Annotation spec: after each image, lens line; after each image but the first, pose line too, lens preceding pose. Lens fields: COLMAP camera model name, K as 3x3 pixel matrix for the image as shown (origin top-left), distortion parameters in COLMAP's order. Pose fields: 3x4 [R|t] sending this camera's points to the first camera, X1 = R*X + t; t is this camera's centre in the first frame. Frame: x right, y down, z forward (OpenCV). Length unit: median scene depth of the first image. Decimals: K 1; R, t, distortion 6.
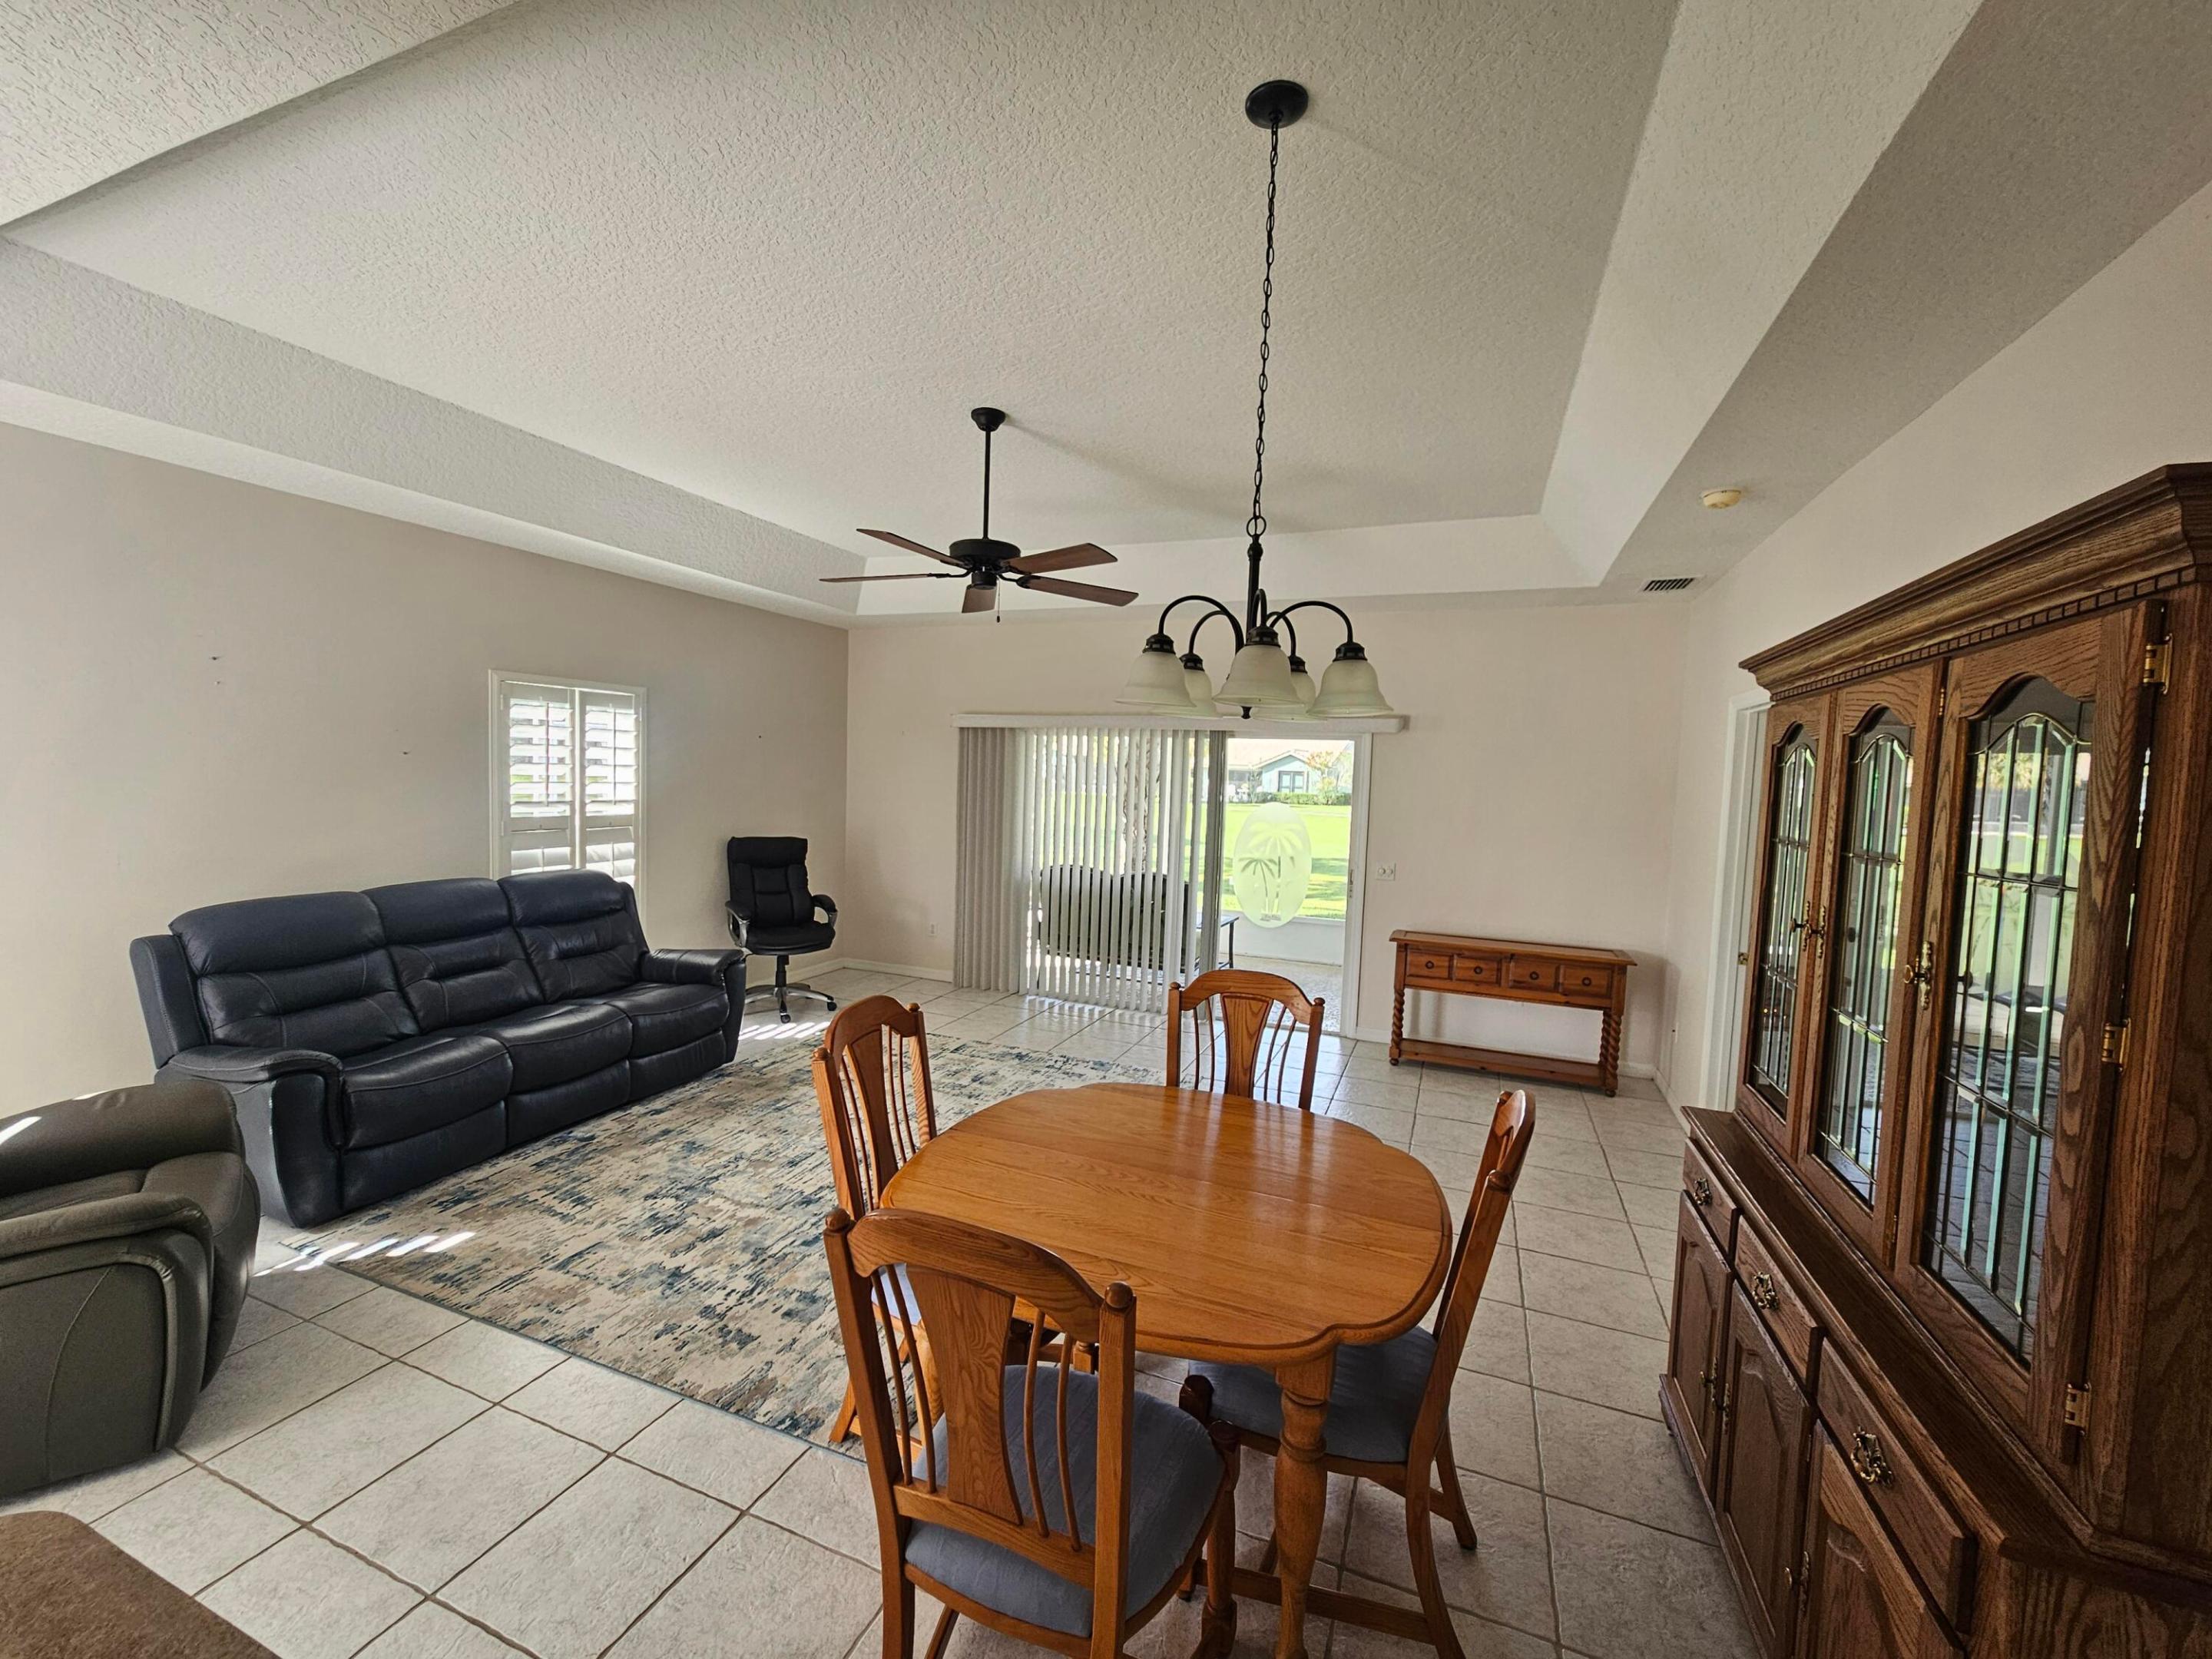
lens RADIAL K [[907.9, 0, 1087.3], [0, 907.9, 827.3], [0, 0, 1]] dist [0.000603, -0.003512]
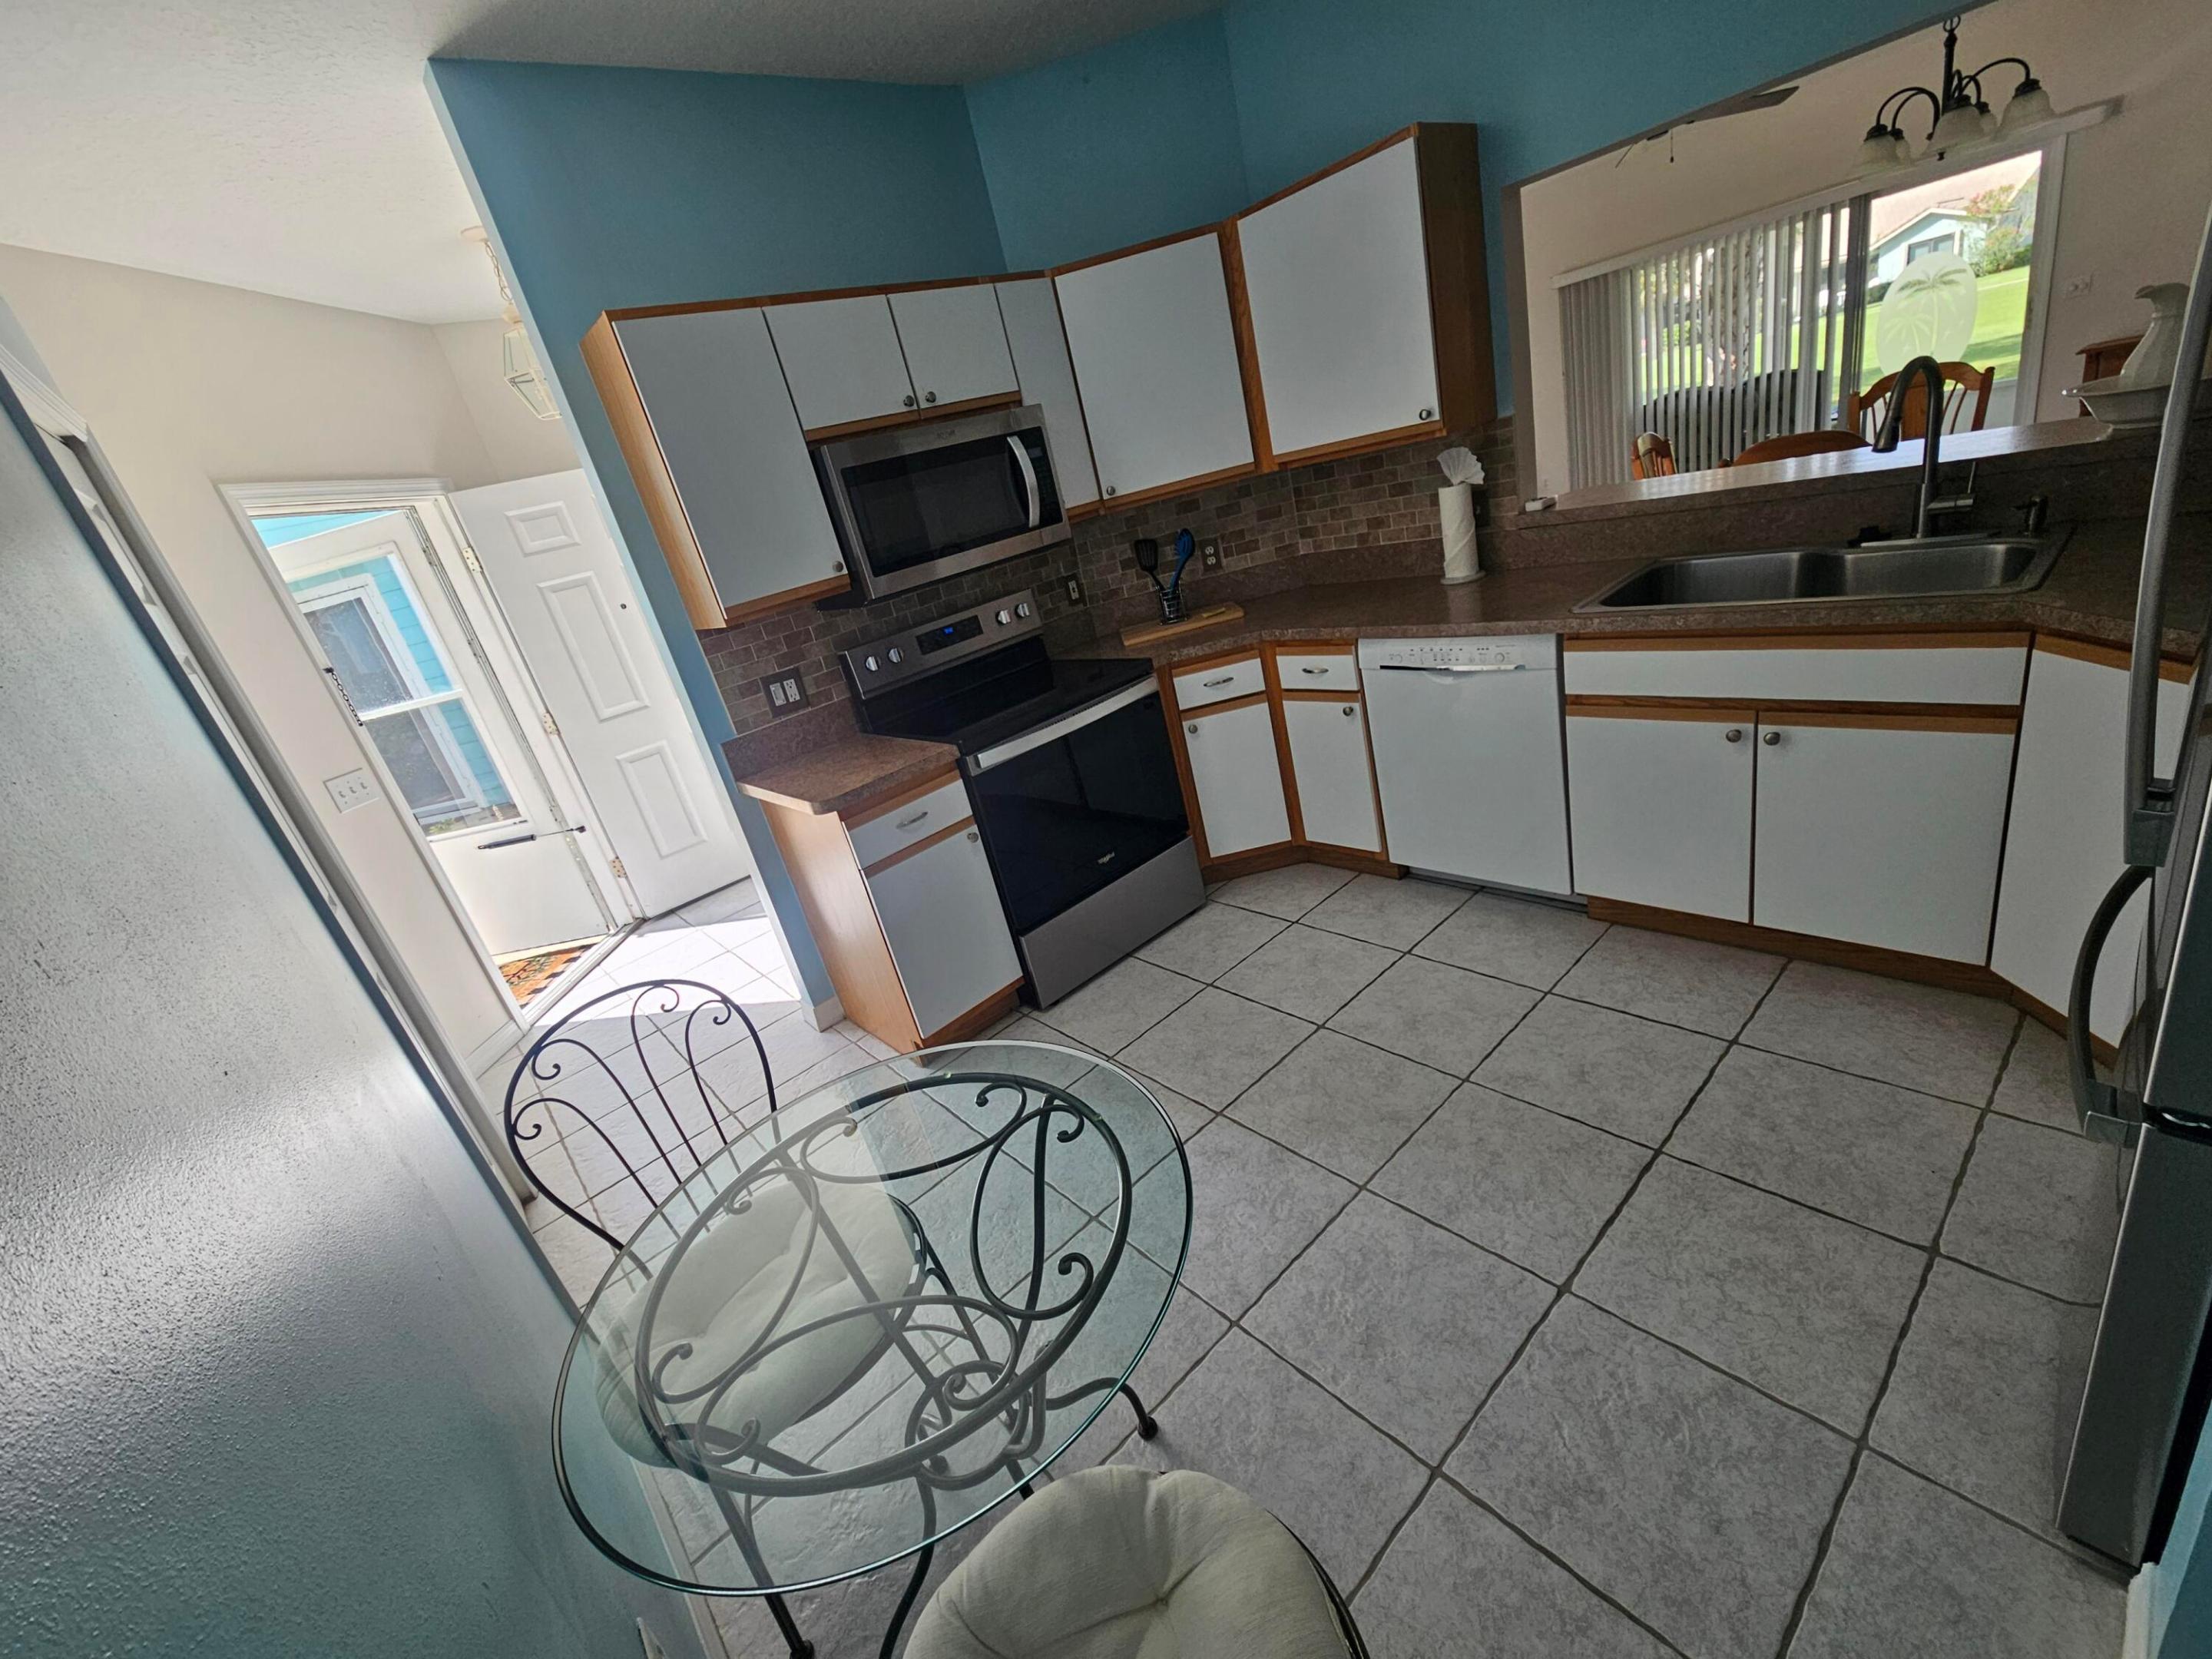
lens RADIAL K [[907.9, 0, 1087.3], [0, 907.9, 827.3], [0, 0, 1]] dist [0.000603, -0.003512]
pose [[0.858205, -0.060636, -0.509713, -0.206948], [0.237138, 0.927515, 0.288932, 0.084821], [0.455247, -0.368835, 0.810377, -0.778907]]
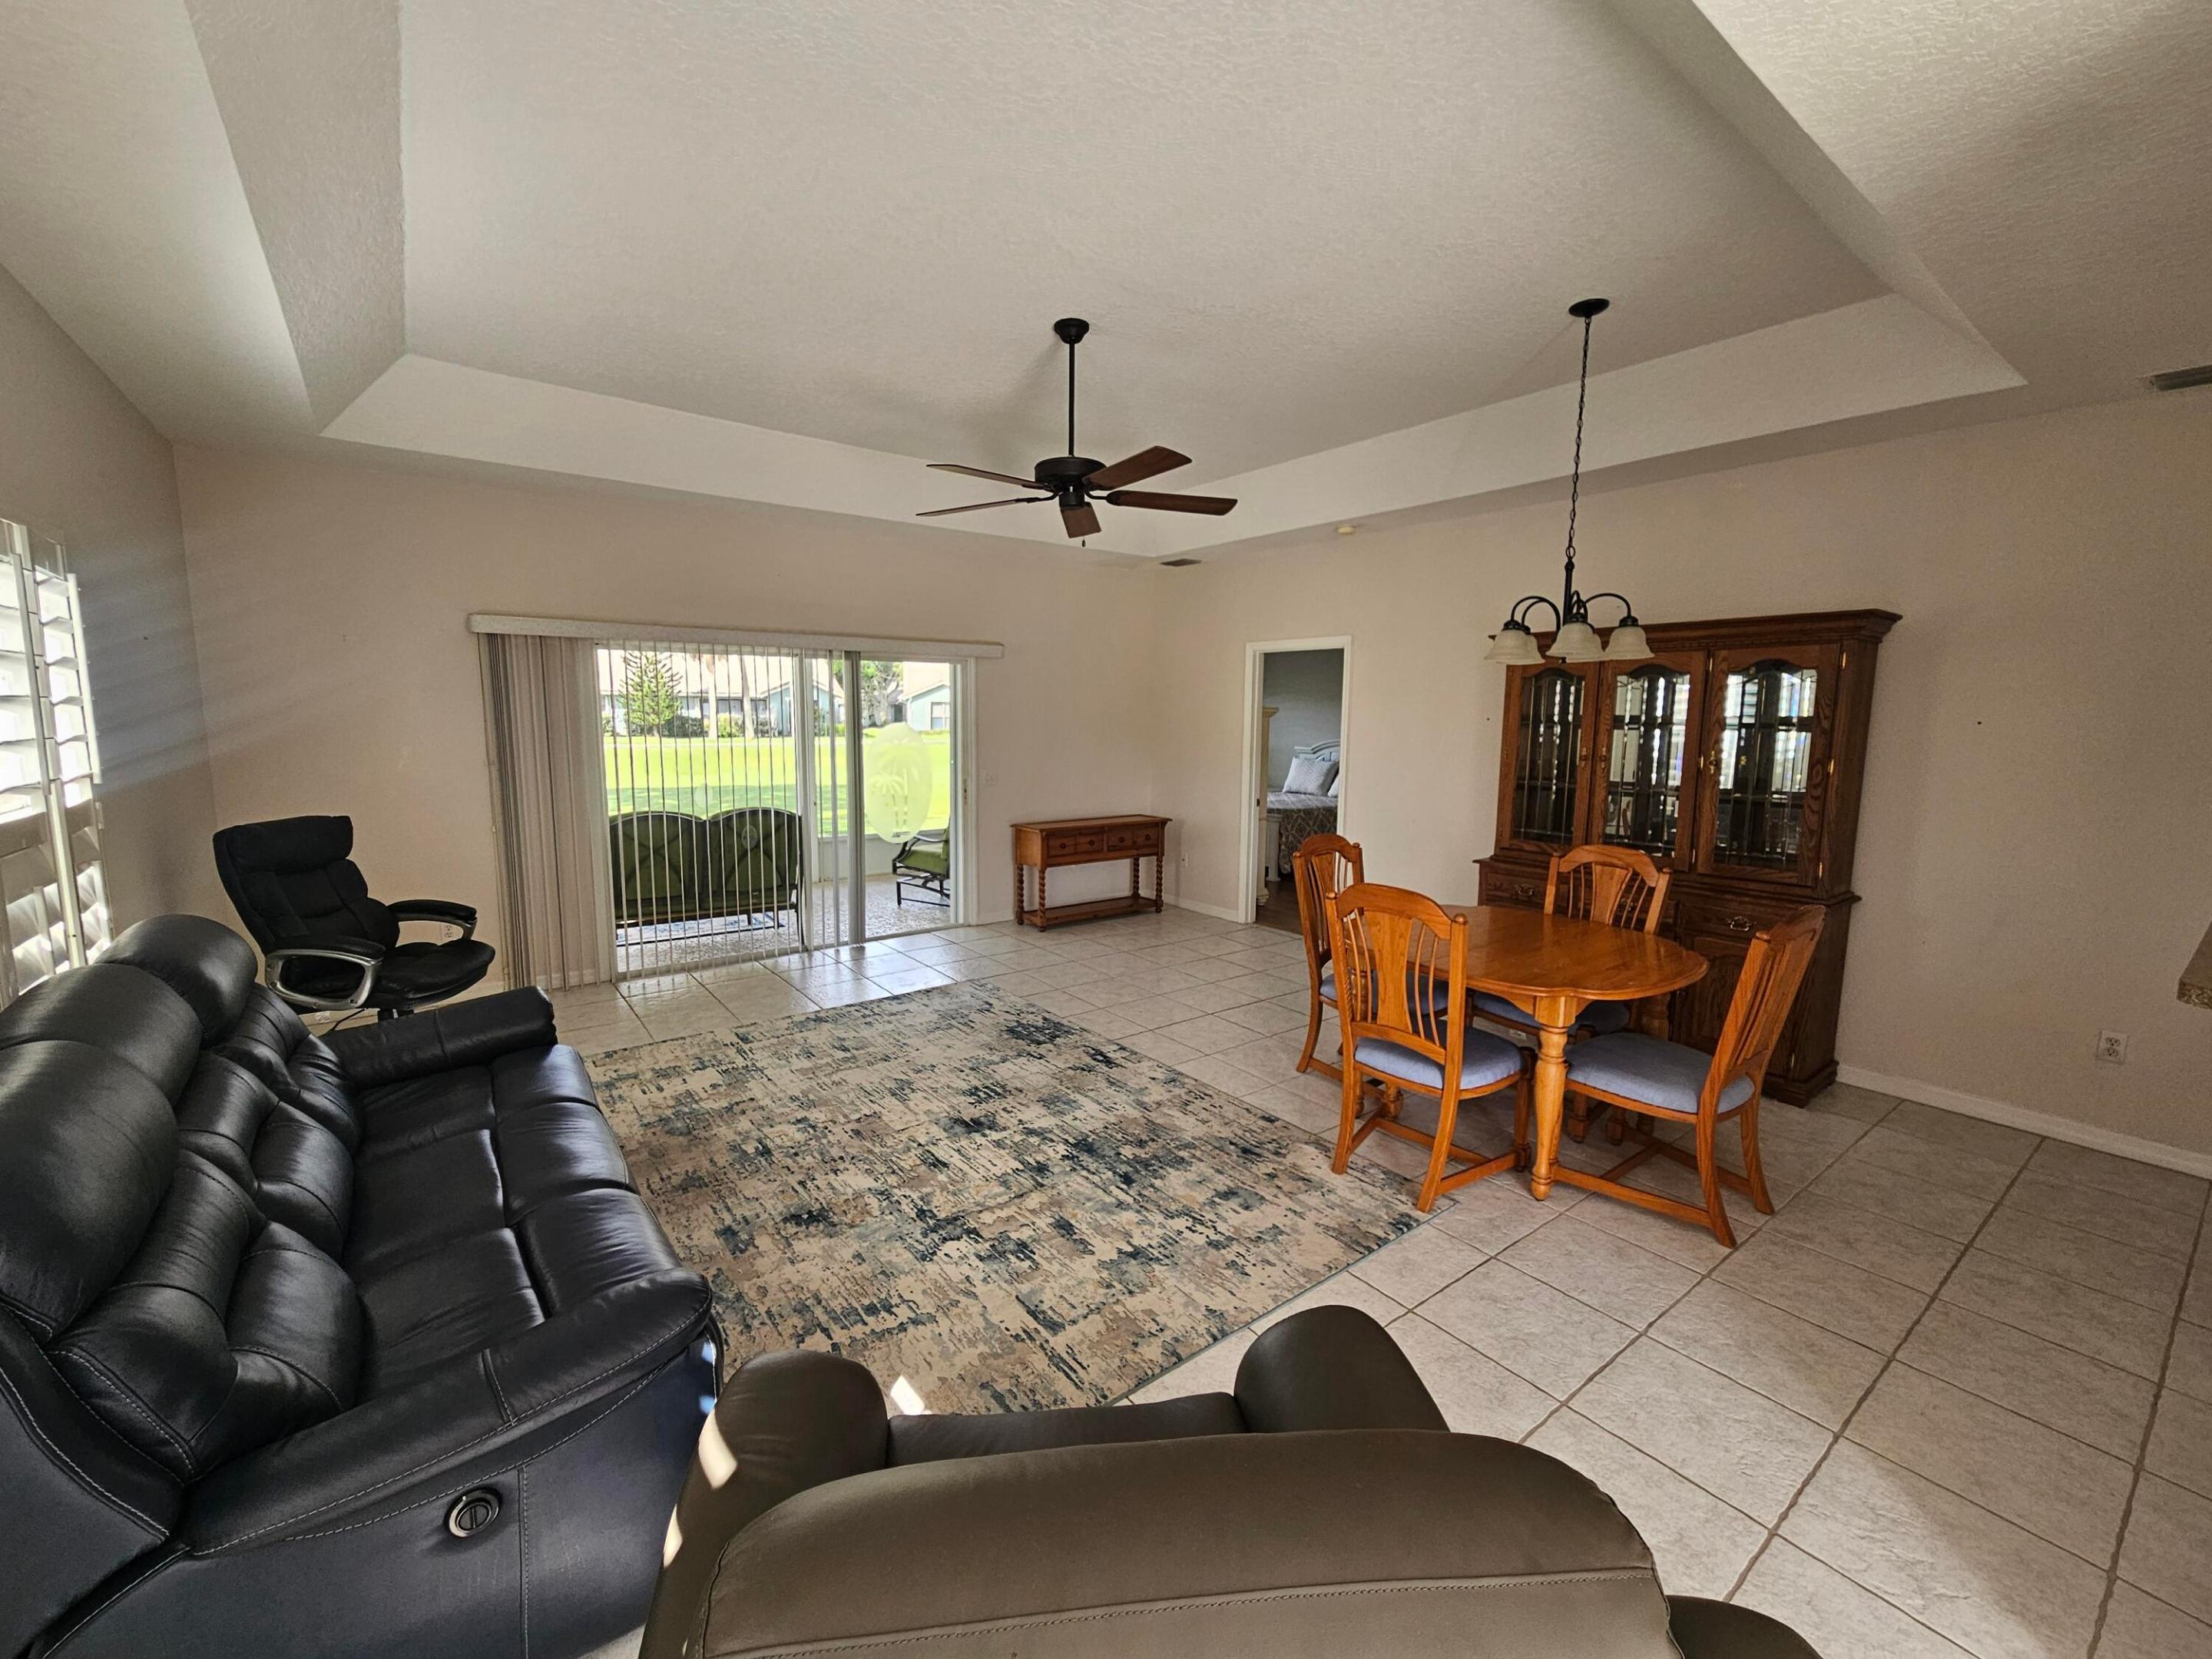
lens RADIAL K [[907.9, 0, 1087.3], [0, 907.9, 827.3], [0, 0, 1]] dist [0.000603, -0.003512]
pose [[0.514296, -0.138681, 0.846325, -0.935840], [0.060963, 0.990254, 0.125220, -0.041376], [-0.855443, -0.012806, 0.517739, 0.447126]]
